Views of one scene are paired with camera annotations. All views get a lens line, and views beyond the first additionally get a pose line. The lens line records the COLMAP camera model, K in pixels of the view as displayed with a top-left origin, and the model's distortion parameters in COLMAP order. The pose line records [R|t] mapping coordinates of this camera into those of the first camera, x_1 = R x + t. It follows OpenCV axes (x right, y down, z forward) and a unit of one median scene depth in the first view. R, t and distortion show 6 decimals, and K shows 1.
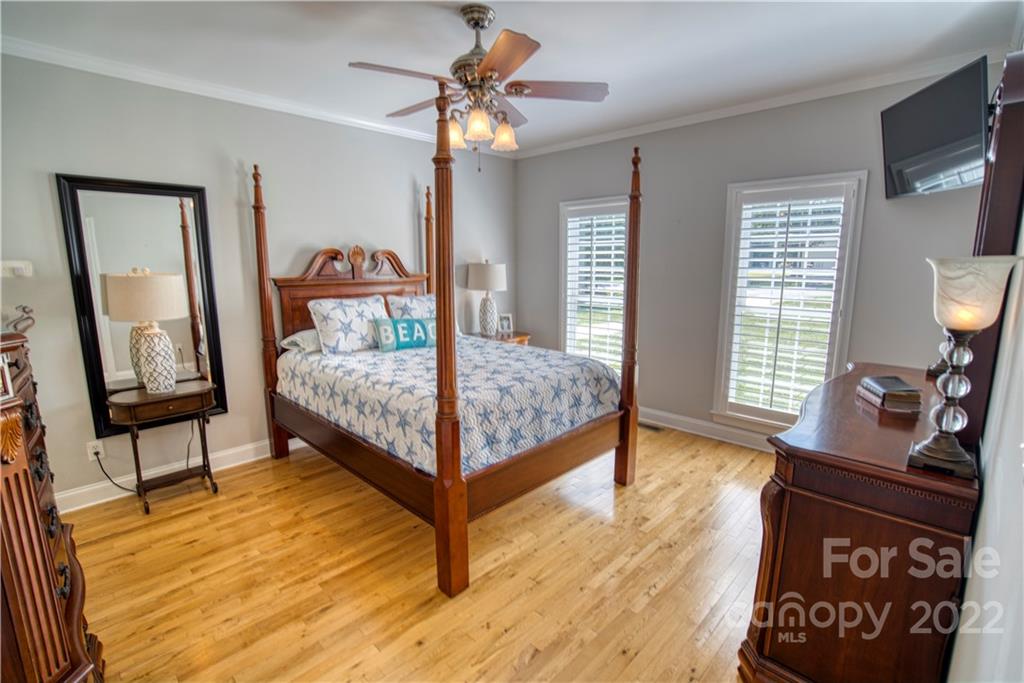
lens RADIAL K [[470.8, 0, 510.0], [0, 470.8, 343.5], [0, 0, 1]] dist [-0.053361, 0.019104]
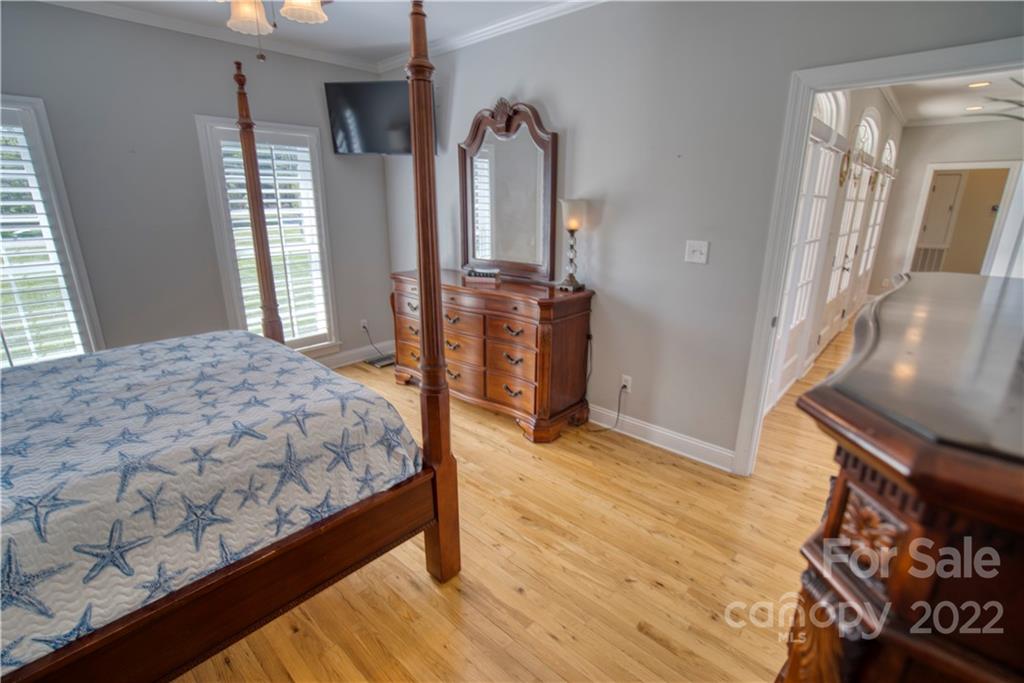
lens RADIAL K [[470.8, 0, 510.0], [0, 470.8, 343.5], [0, 0, 1]] dist [-0.053361, 0.019104]
pose [[-0.031582, -0.286060, 0.957691, -0.690542], [0.173532, 0.942048, 0.287110, -0.103304], [-0.984322, 0.175257, 0.019889, 0.621960]]
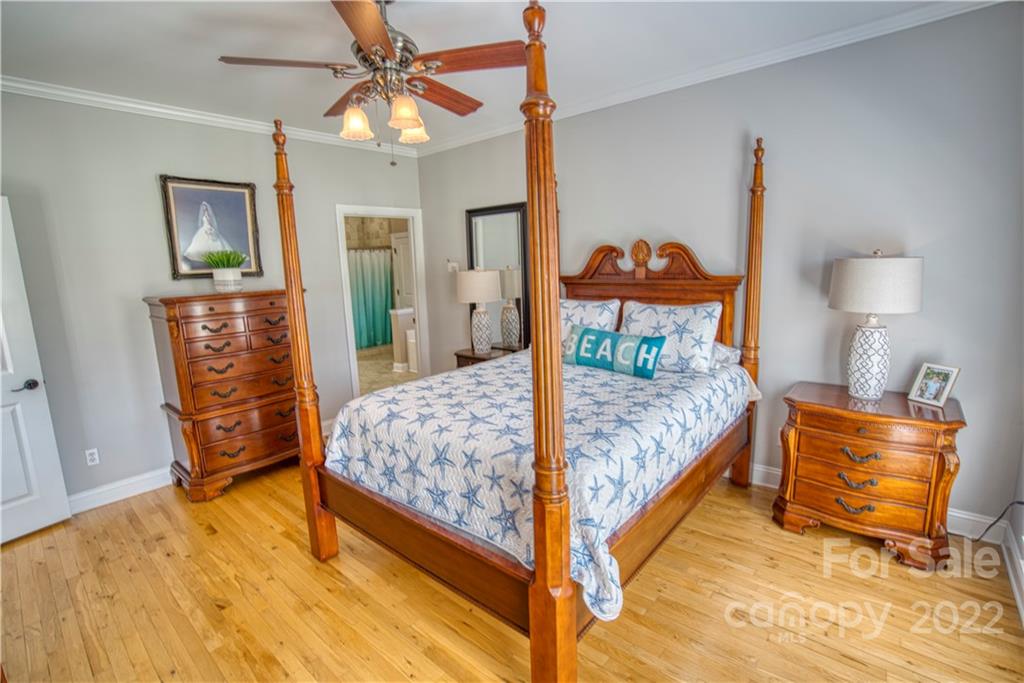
lens RADIAL K [[470.8, 0, 510.0], [0, 470.8, 343.5], [0, 0, 1]] dist [-0.053361, 0.019104]
pose [[0.063711, 0.171306, -0.983156, 0.752544], [-0.142411, 0.976636, 0.160941, -0.184202], [0.987755, 0.129758, 0.086618, 1.025318]]
